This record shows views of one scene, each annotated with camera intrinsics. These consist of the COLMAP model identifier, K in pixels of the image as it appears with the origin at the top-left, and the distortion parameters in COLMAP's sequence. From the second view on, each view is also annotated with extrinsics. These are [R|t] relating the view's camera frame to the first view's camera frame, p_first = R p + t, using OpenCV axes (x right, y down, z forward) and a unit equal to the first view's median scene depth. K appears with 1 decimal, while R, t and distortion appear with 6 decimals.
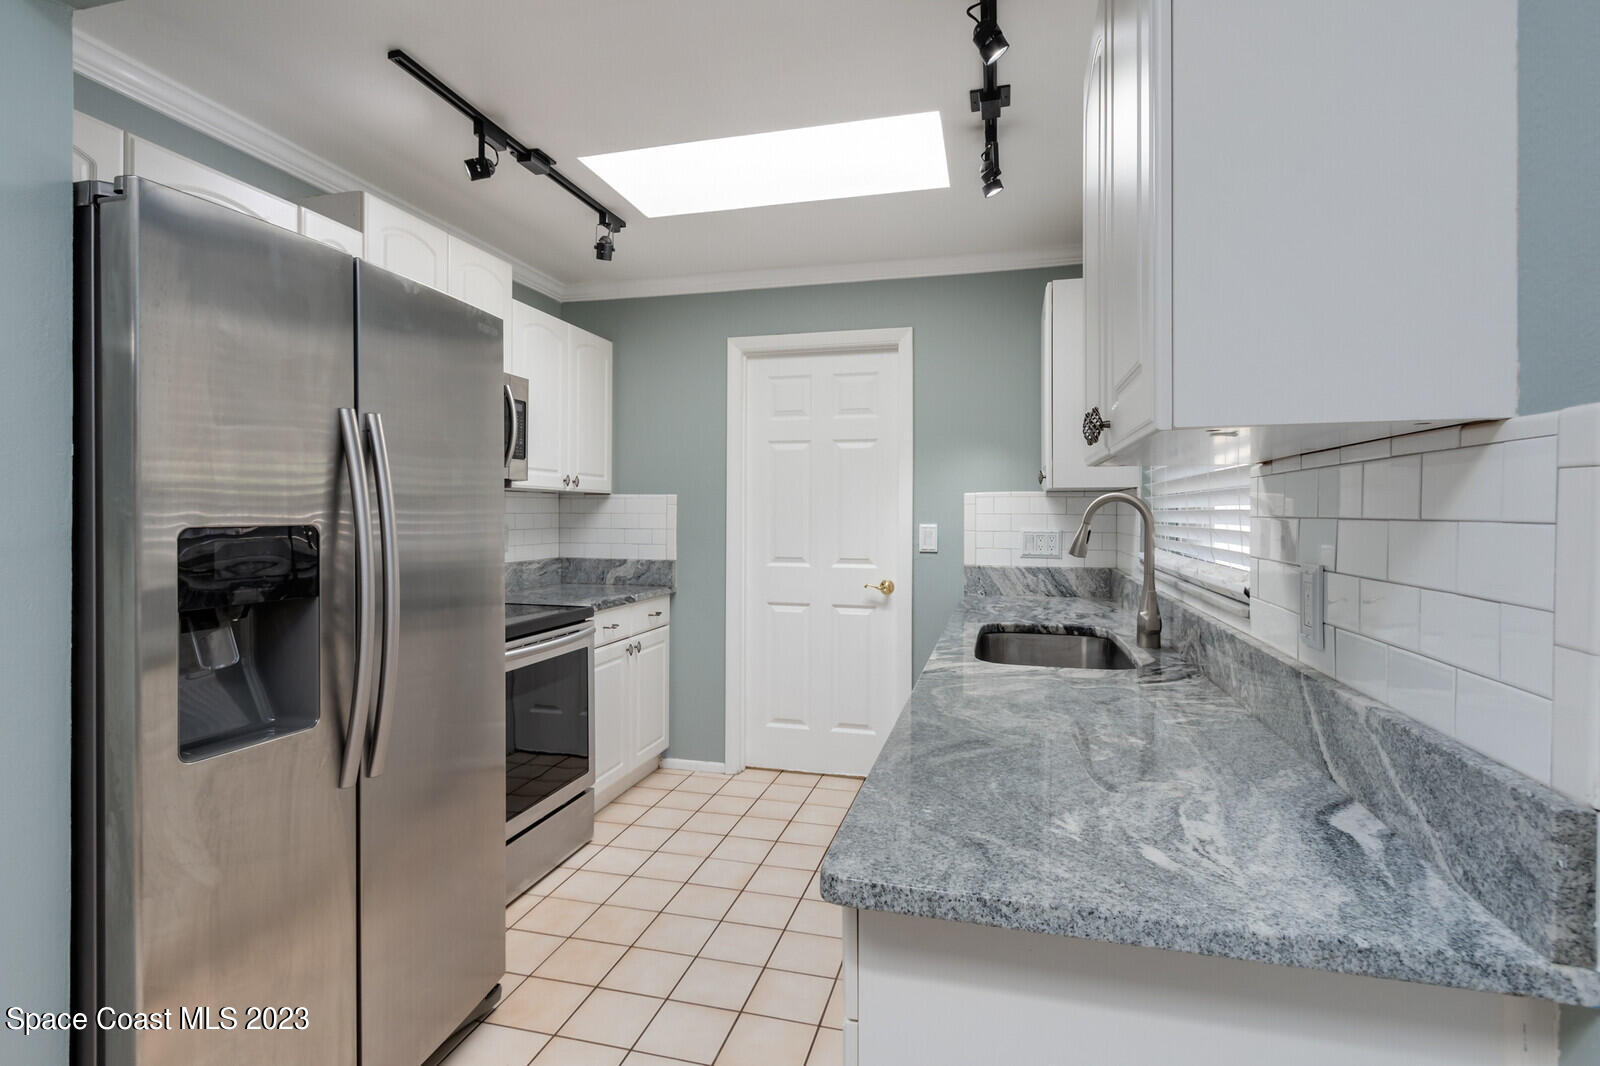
lens RADIAL K [[791.8, 0, 795.1], [0, 791.8, 502.3], [0, 0, 1]] dist [0.001264, 0.000681]
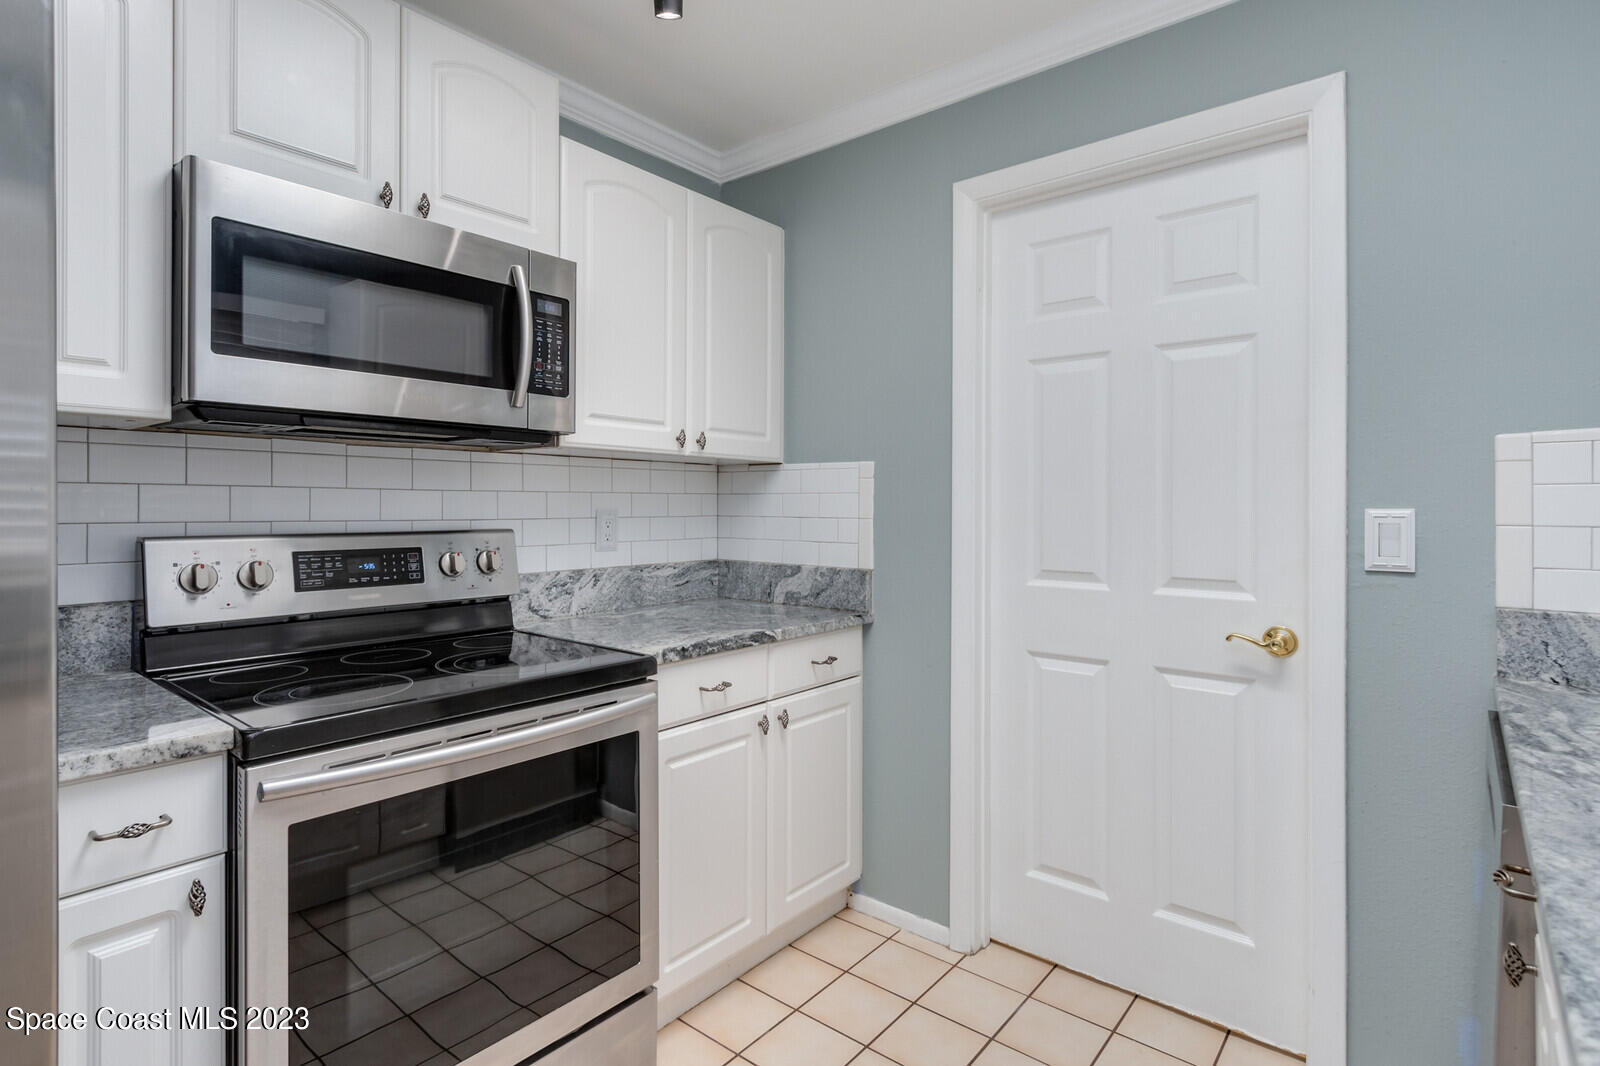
lens RADIAL K [[791.8, 0, 795.1], [0, 791.8, 502.3], [0, 0, 1]] dist [0.001264, 0.000681]
pose [[0.905822, -0.003331, -0.423645, 0.053144], [0.006351, 0.999963, 0.005718, 0.018346], [0.423611, -0.007870, 0.905810, 0.438439]]
